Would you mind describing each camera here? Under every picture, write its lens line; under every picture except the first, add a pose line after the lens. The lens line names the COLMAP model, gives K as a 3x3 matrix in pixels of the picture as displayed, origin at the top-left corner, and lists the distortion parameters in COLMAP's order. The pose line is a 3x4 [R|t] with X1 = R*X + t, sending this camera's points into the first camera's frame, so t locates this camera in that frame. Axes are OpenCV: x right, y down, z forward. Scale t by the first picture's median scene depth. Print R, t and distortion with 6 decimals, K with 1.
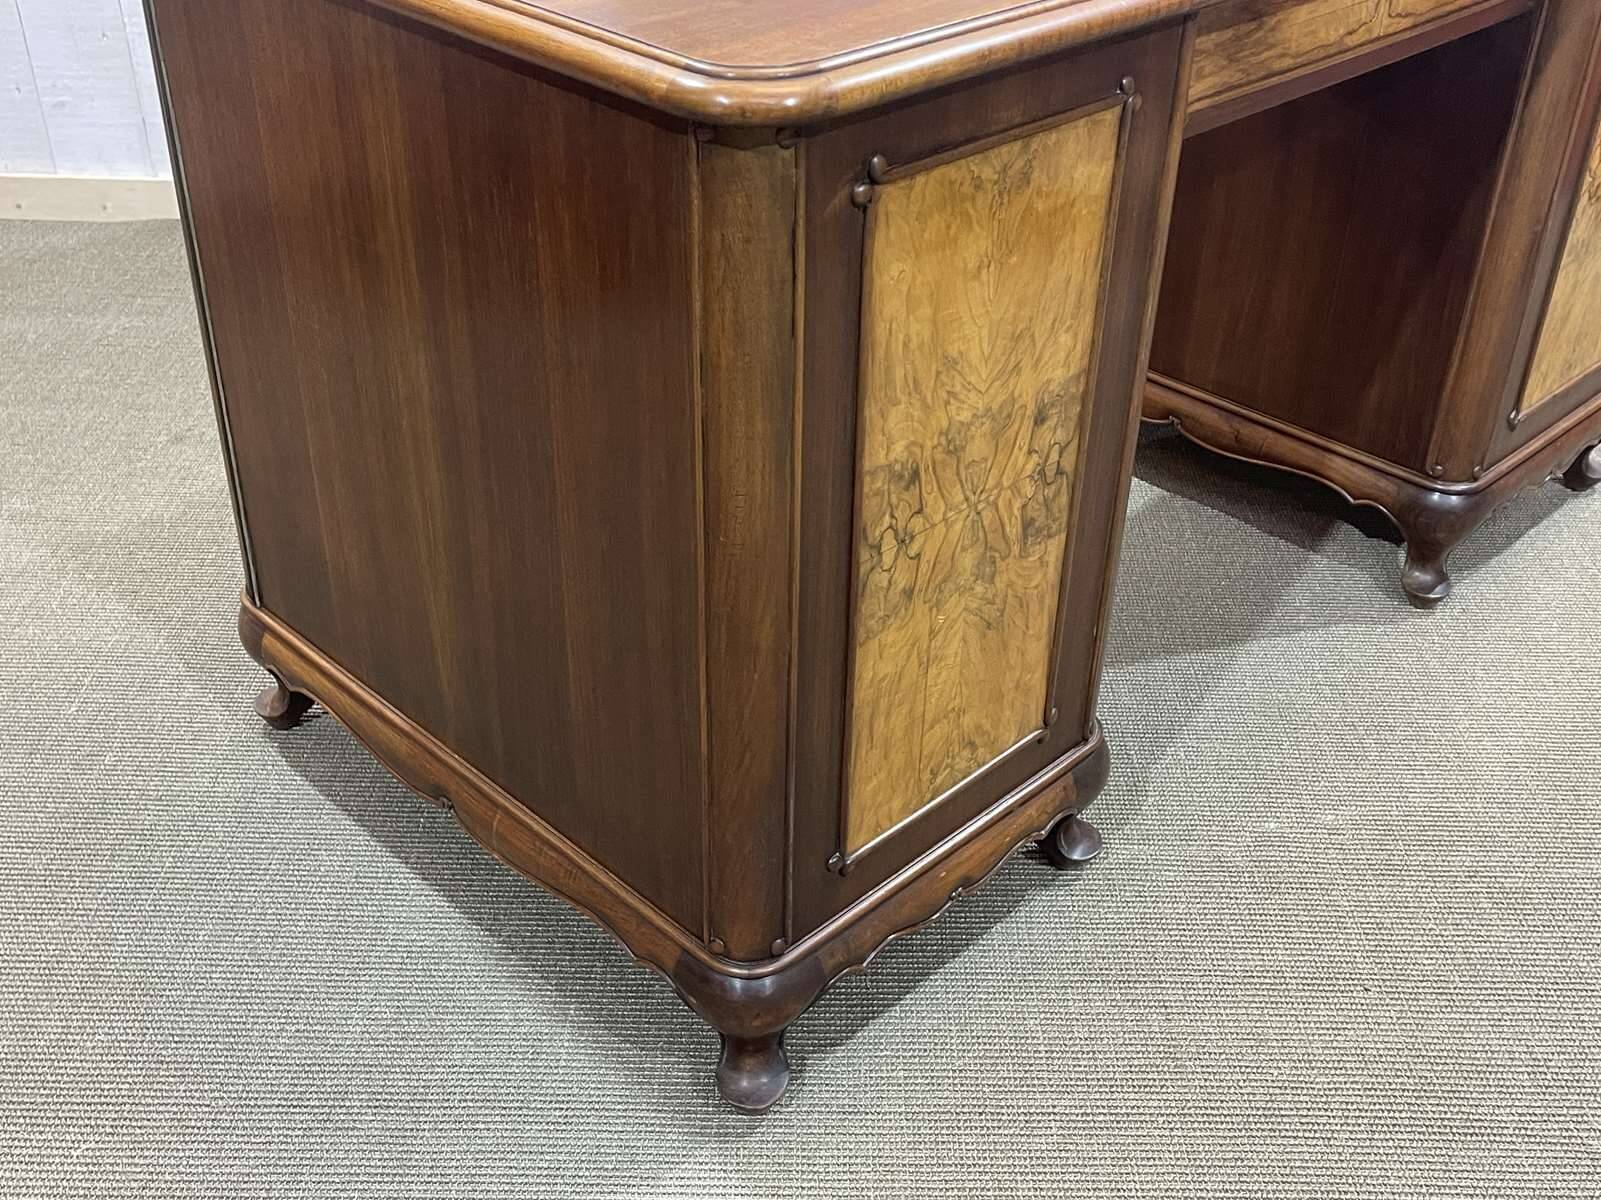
lens RADIAL K [[1718.0, 0, 800.5], [0, 1718.0, 600.0], [0, 0, 1]] dist [0.077036, -0.125445]
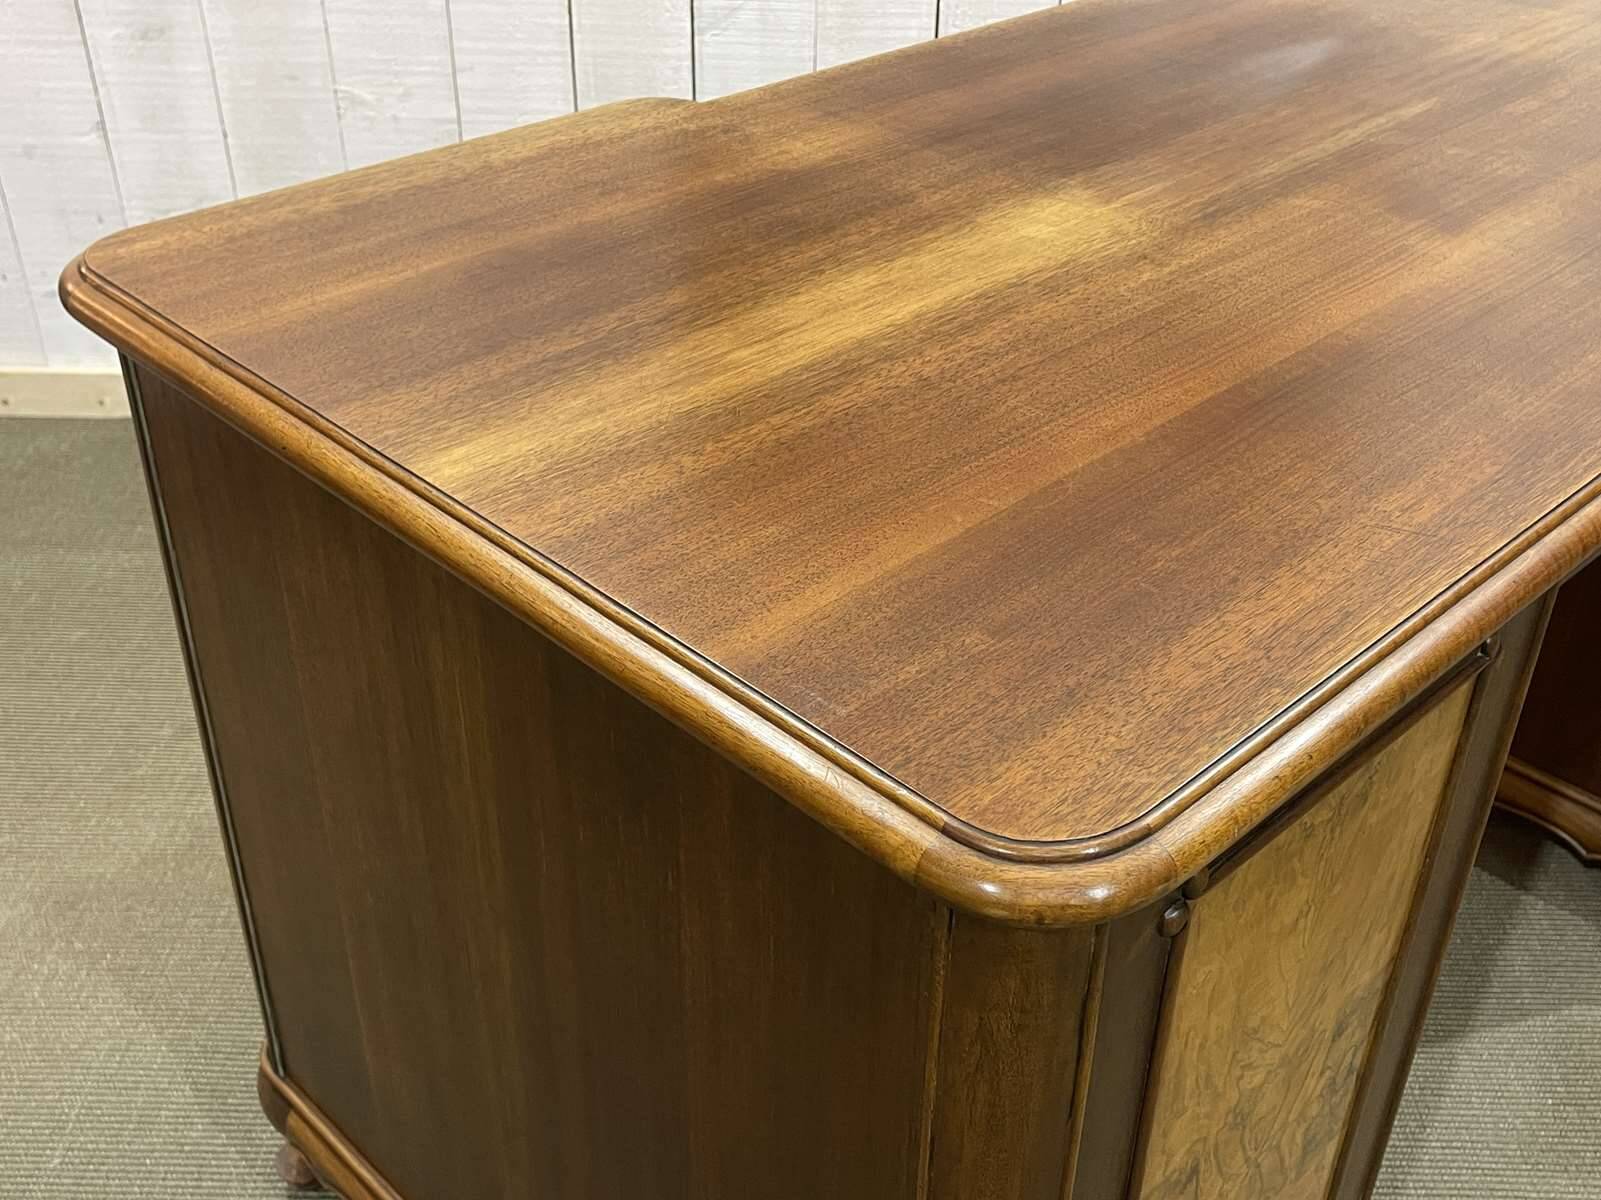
lens RADIAL K [[1718.0, 0, 800.5], [0, 1718.0, 600.0], [0, 0, 1]] dist [0.077036, -0.125445]
pose [[0.999981, -0.003421, -0.005036, -0.088107], [0.003451, 0.999976, 0.005935, -0.298425], [0.005016, -0.005952, 0.999970, 0.257120]]
